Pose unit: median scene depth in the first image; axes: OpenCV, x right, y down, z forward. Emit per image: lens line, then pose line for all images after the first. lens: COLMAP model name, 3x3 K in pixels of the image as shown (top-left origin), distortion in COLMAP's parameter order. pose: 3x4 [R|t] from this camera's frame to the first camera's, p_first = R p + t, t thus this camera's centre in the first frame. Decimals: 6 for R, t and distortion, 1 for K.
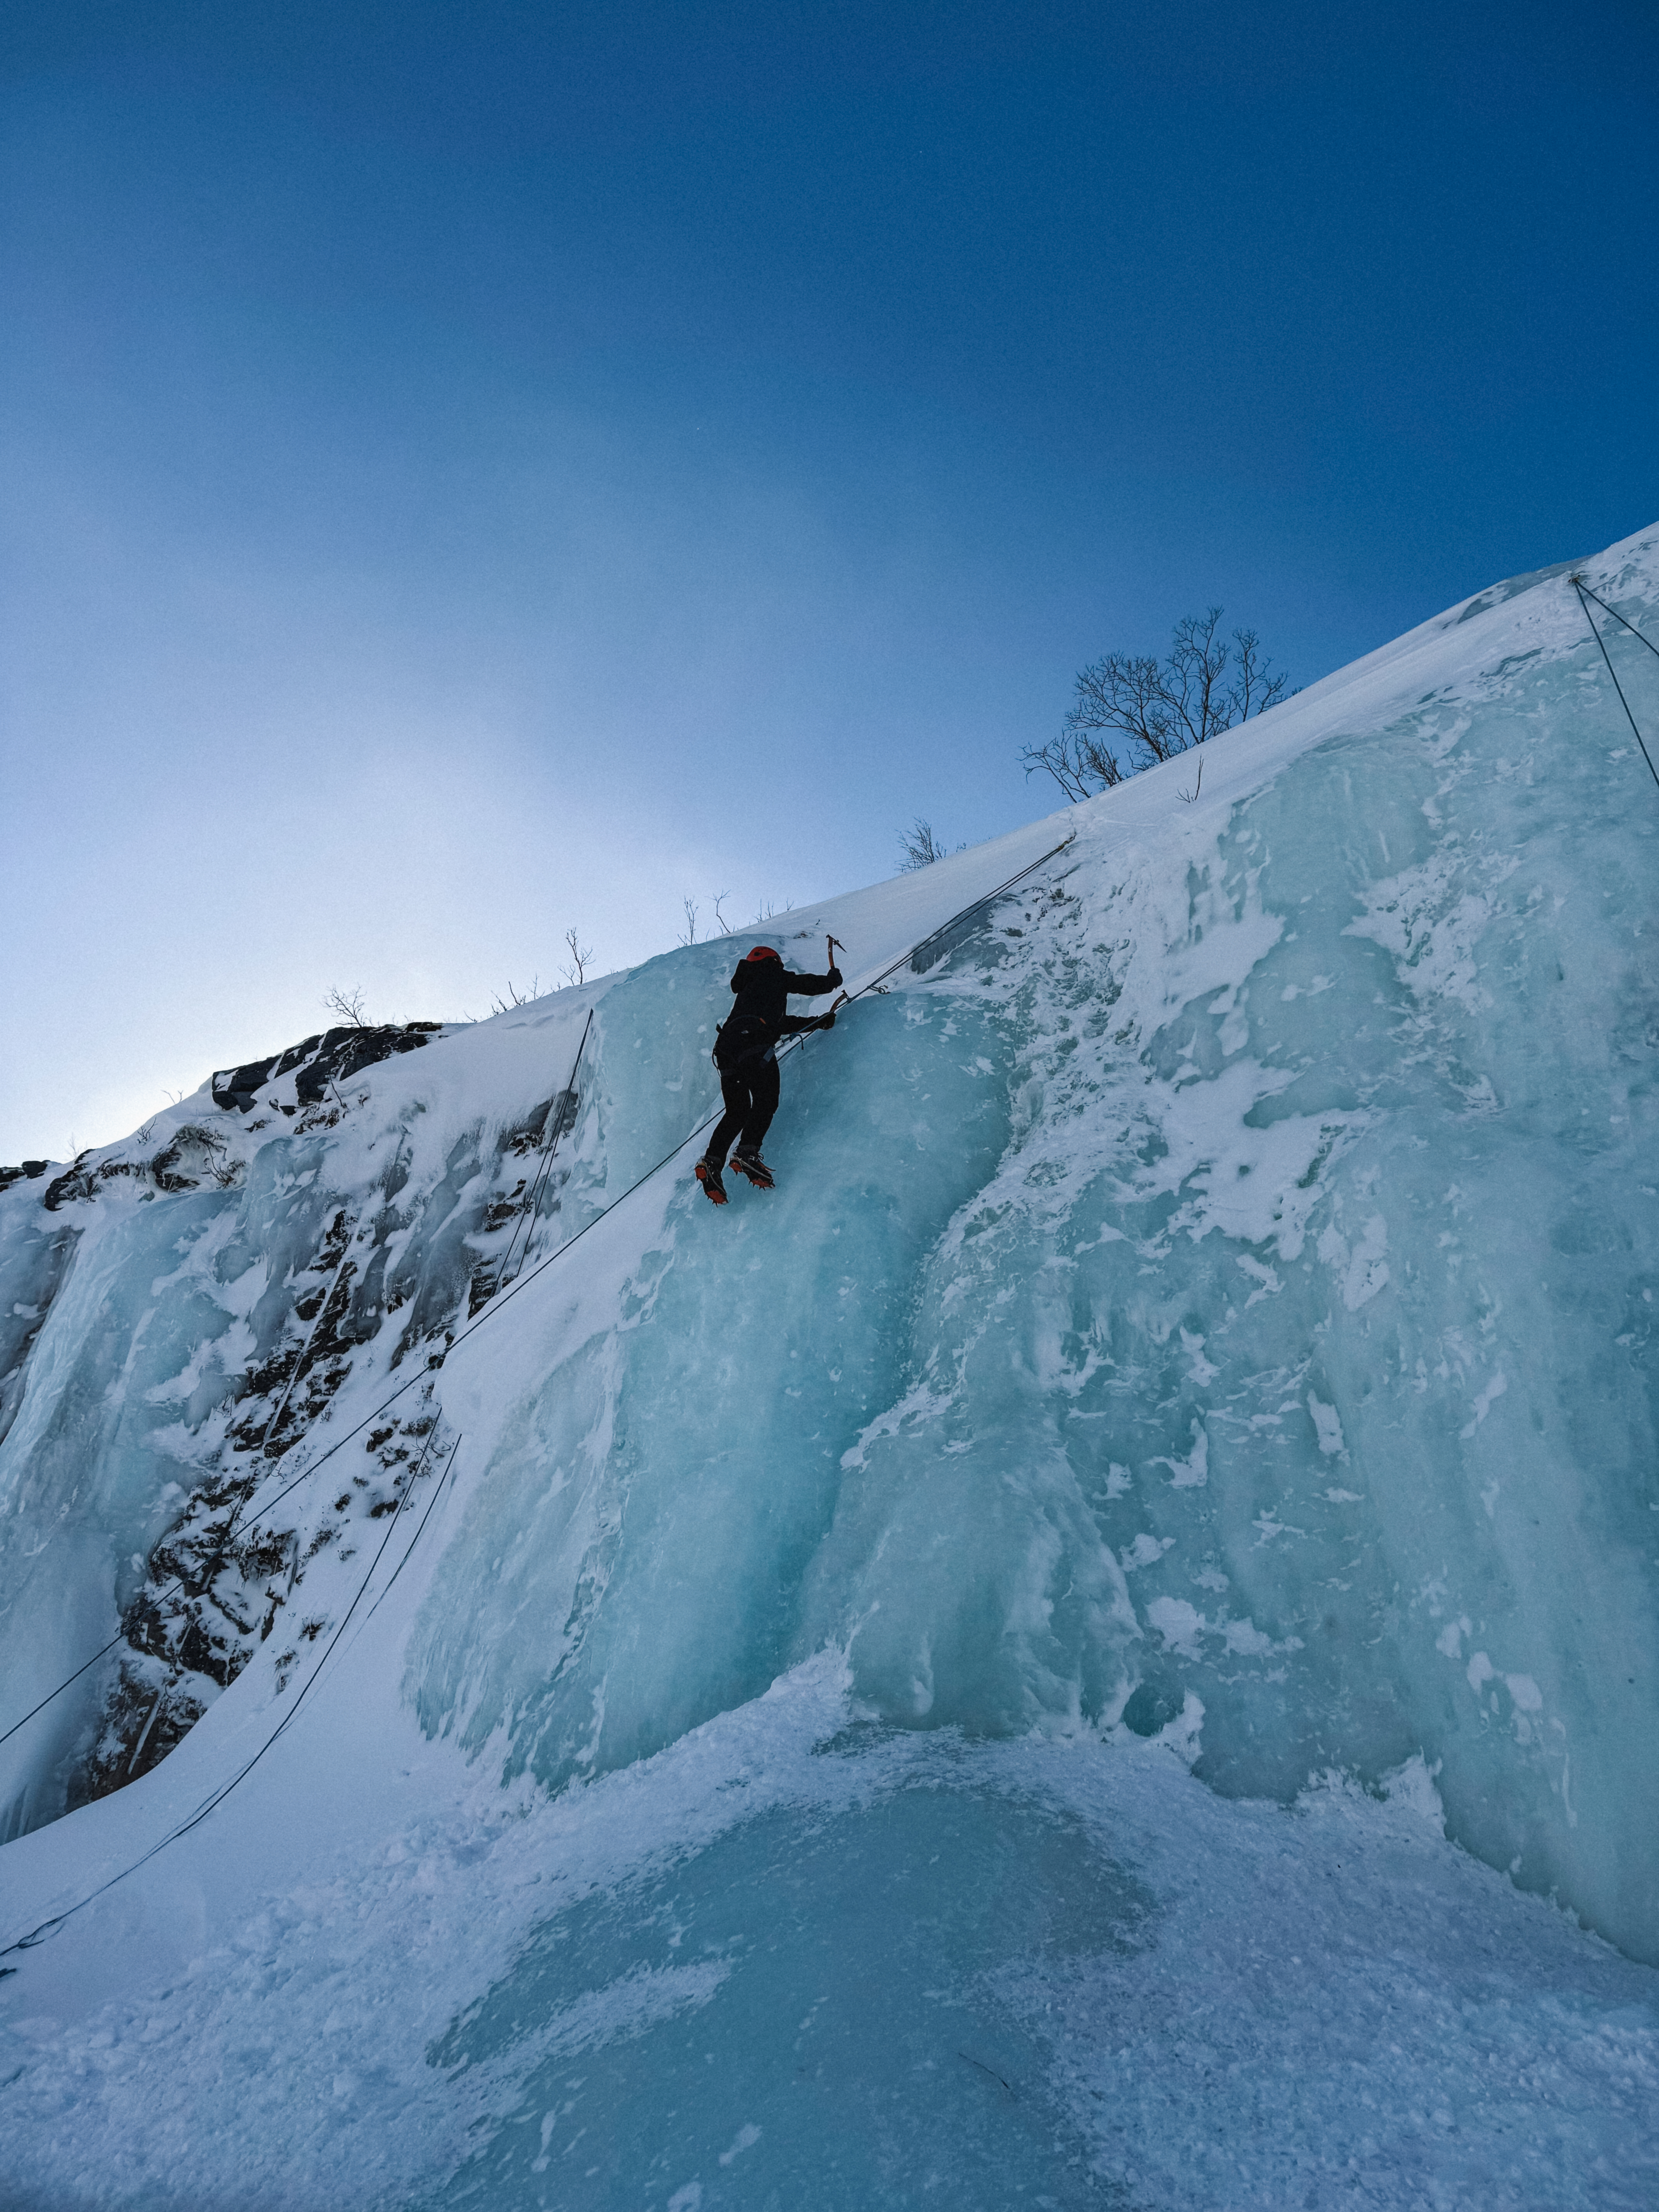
lens RADIAL K [[1541.5, 0, 829.5], [0, 1541.5, 1106.0], [0, 0, 1]] dist [0.172470, -0.330784]
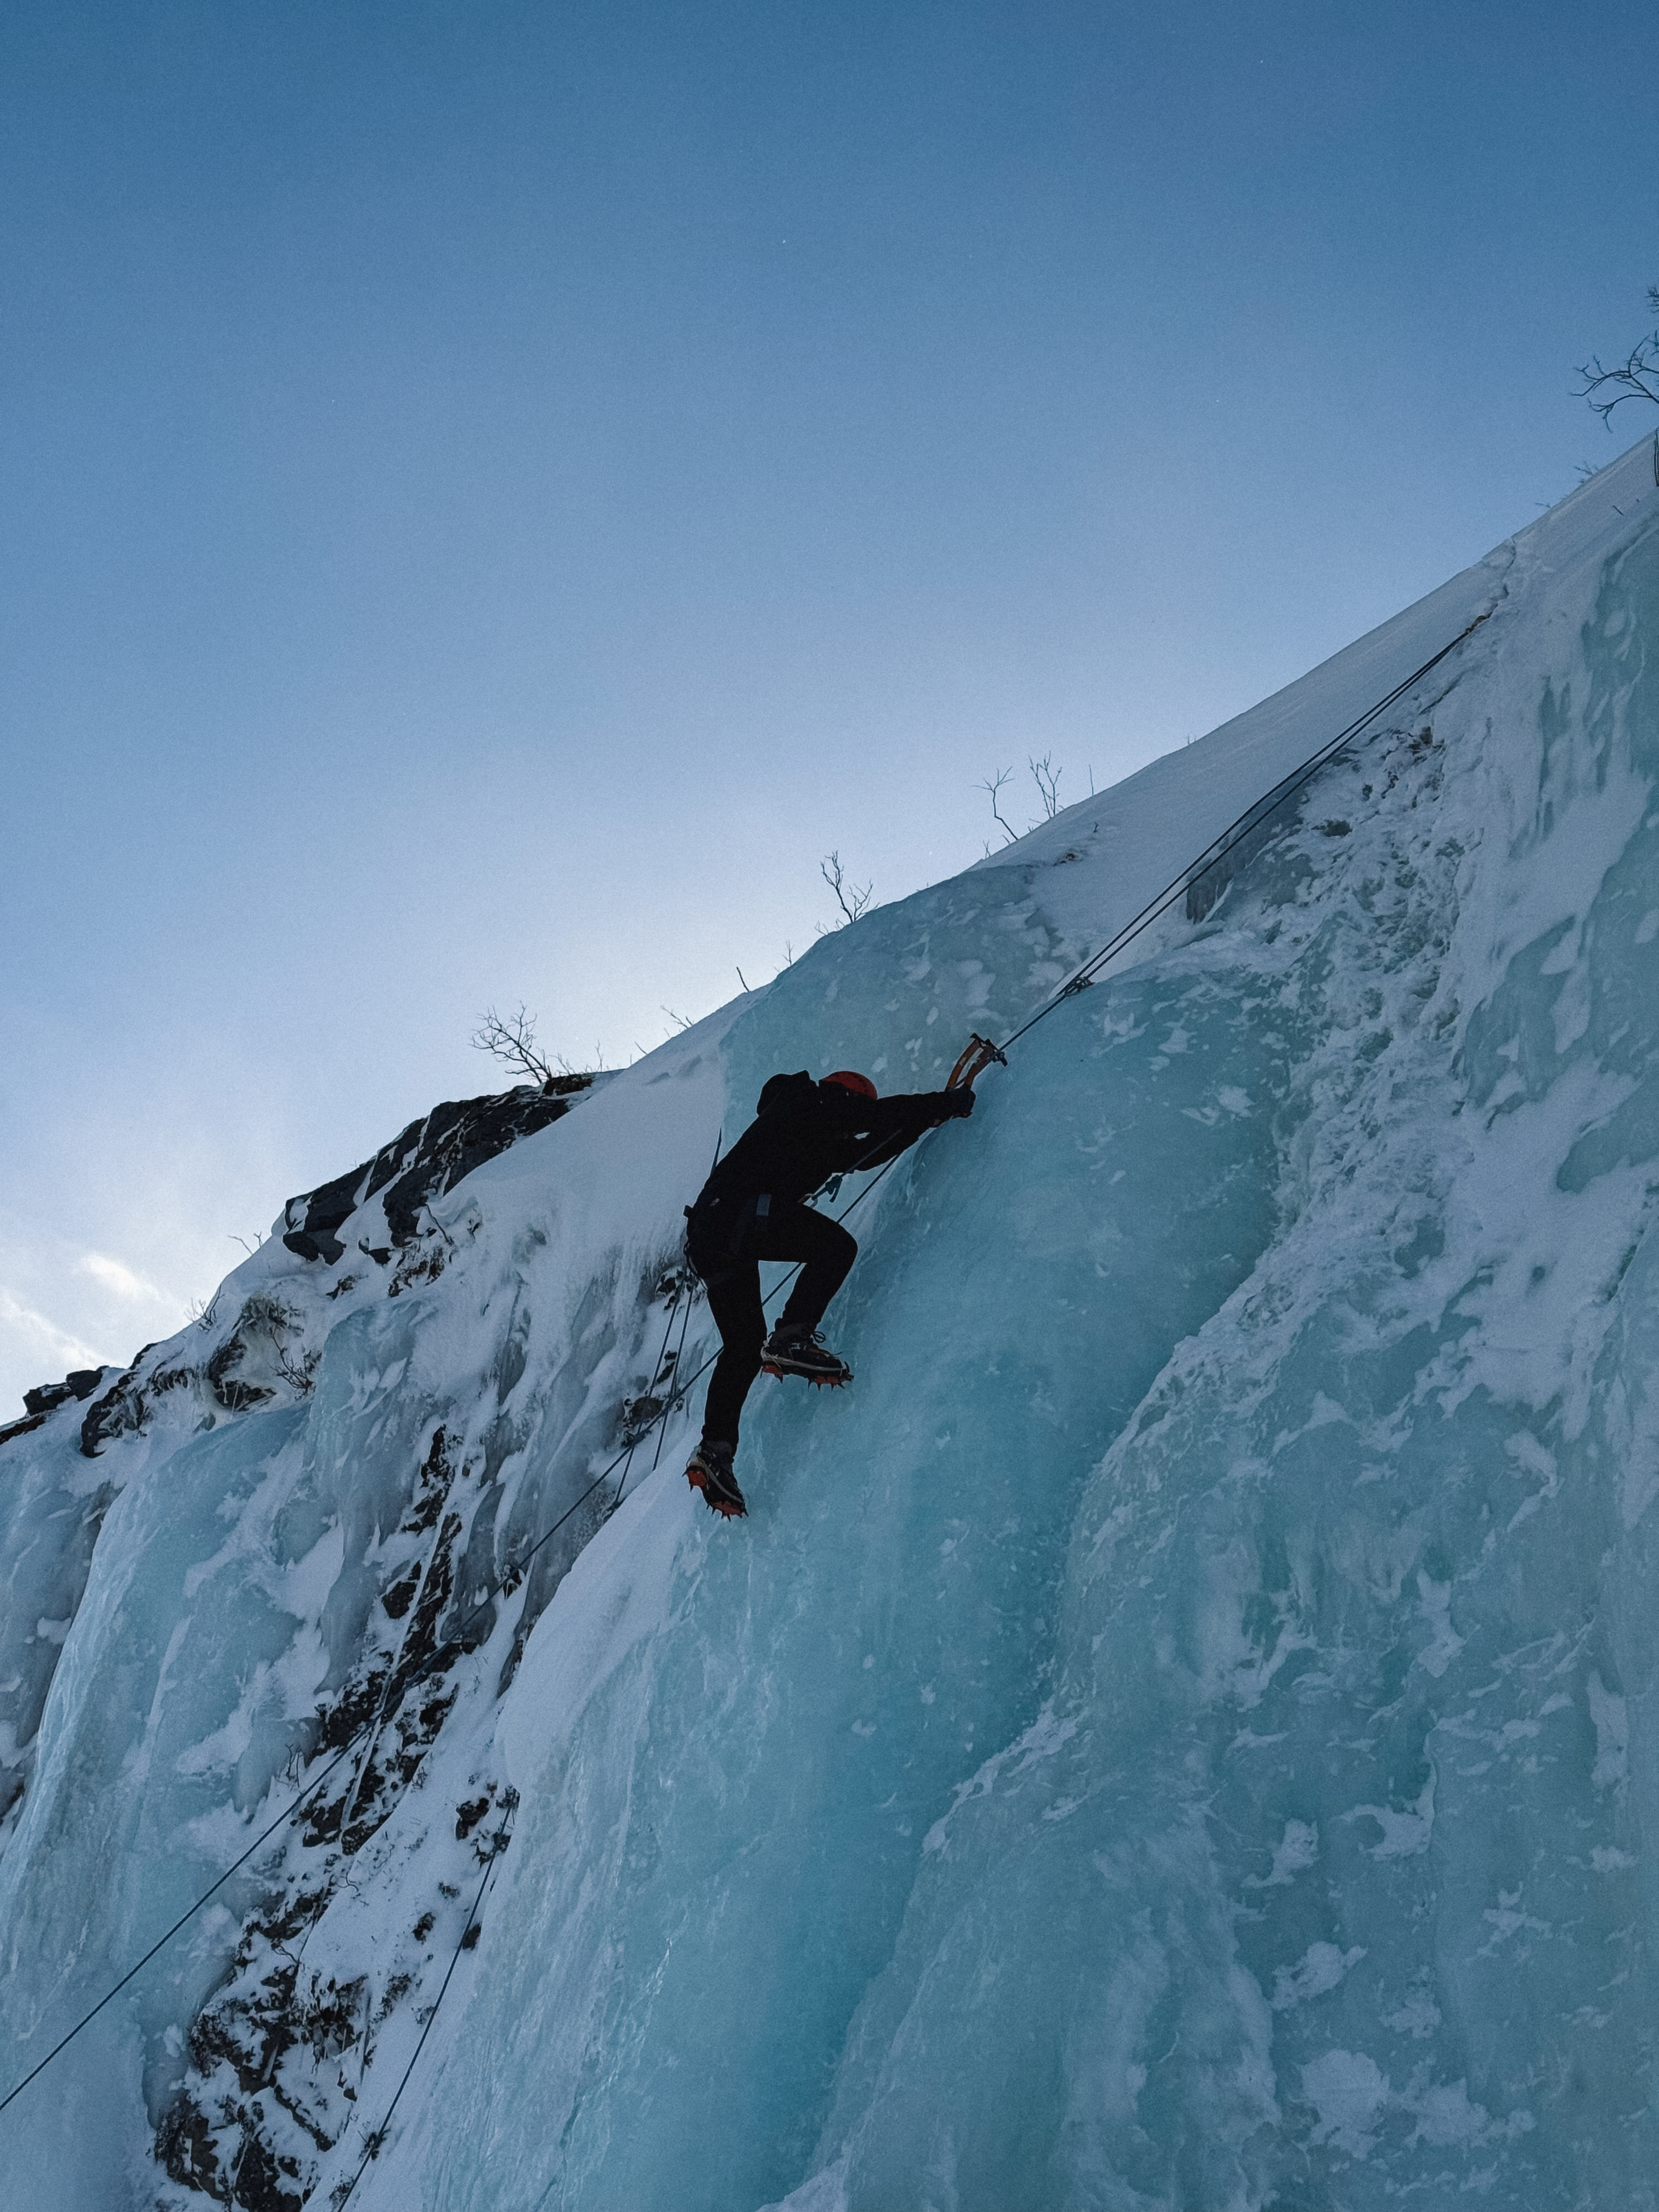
lens RADIAL K [[3101.5, 0, 829.5], [0, 3101.5, 1106.0], [0, 0, 1]] dist [0.163175, -0.175311]
pose [[0.942618, -0.139553, -0.303308, 0.311047], [0.145474, 0.989357, -0.003102, -0.043416], [0.300513, -0.041199, 0.952887, -0.119765]]
